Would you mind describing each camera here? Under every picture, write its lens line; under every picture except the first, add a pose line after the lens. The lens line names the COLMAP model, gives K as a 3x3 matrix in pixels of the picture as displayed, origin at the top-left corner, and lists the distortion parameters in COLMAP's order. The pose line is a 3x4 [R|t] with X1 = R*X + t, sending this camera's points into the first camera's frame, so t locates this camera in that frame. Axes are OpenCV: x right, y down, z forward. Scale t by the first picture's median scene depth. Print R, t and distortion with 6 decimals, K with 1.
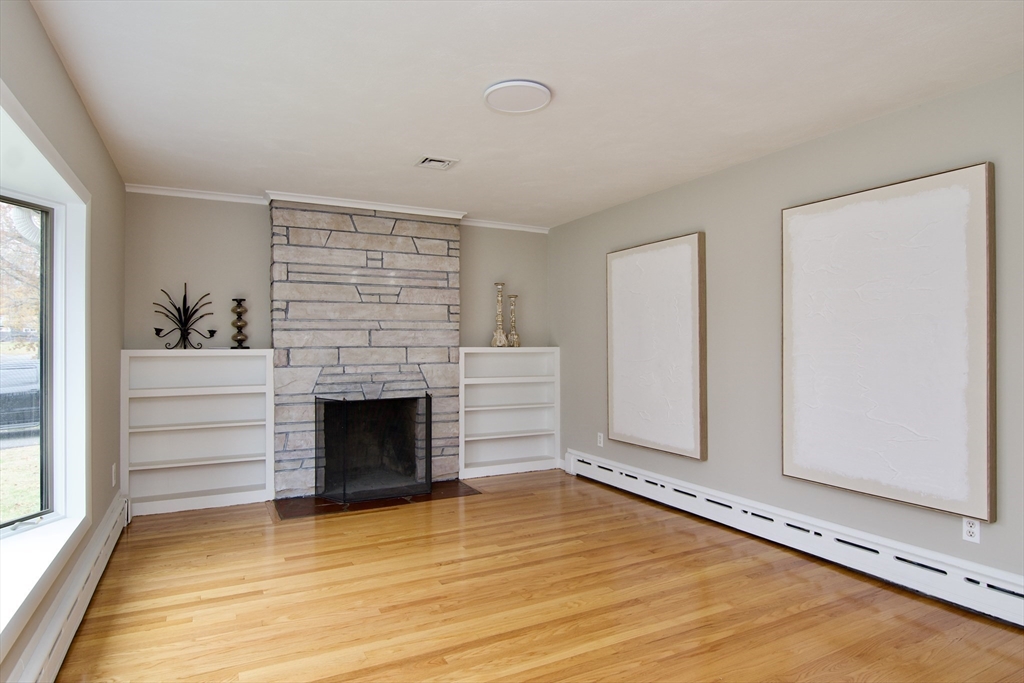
lens RADIAL K [[605.2, 0, 503.8], [0, 605.2, 340.4], [0, 0, 1]] dist [0.008982, -0.018499]
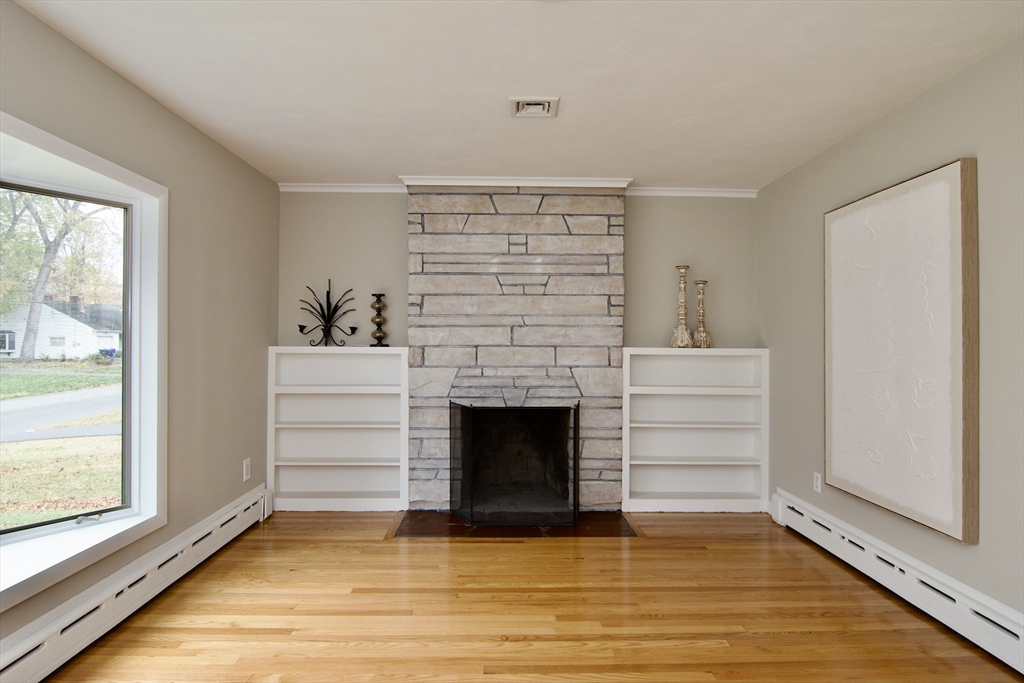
lens RADIAL K [[605.2, 0, 502.8], [0, 605.2, 338.2], [0, 0, 1]] dist [0.008982, -0.018499]
pose [[0.896605, 0.004620, -0.442807, 0.156284], [-0.005326, 0.999986, -0.000350, 0.000091], [0.442799, 0.002672, 0.896617, 0.233698]]
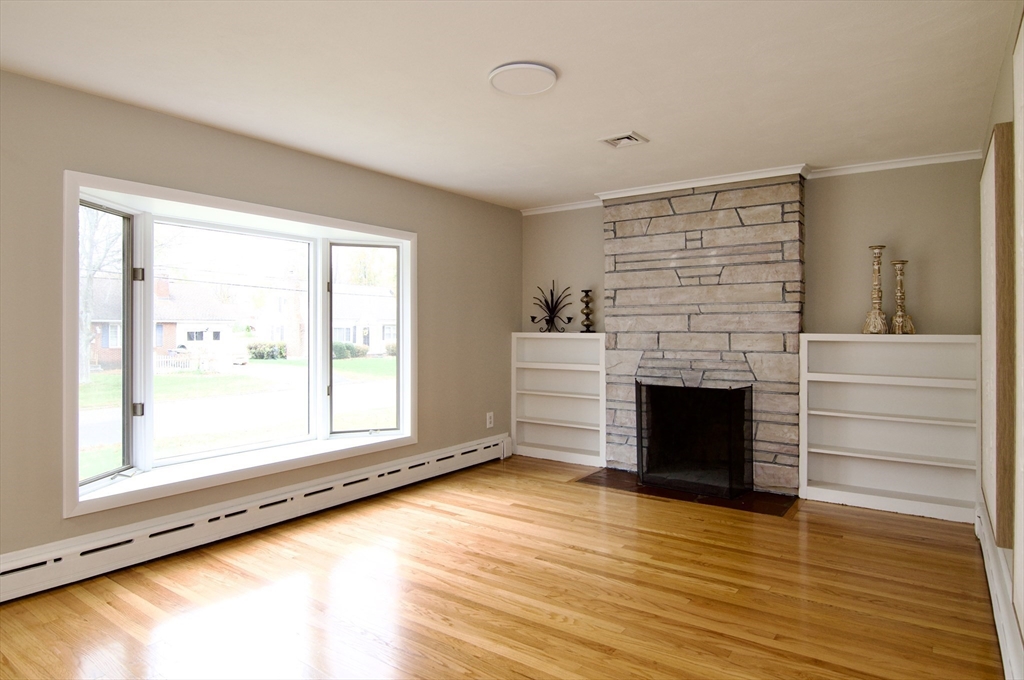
lens RADIAL K [[605.2, 0, 478.0], [0, 605.2, 329.1], [0, 0, 1]] dist [0.008982, -0.018499]
pose [[0.430056, 0.004164, -0.902793, 0.525400], [0.002151, 0.999982, 0.005637, 0.000040], [0.902800, -0.004366, 0.430039, 0.302752]]
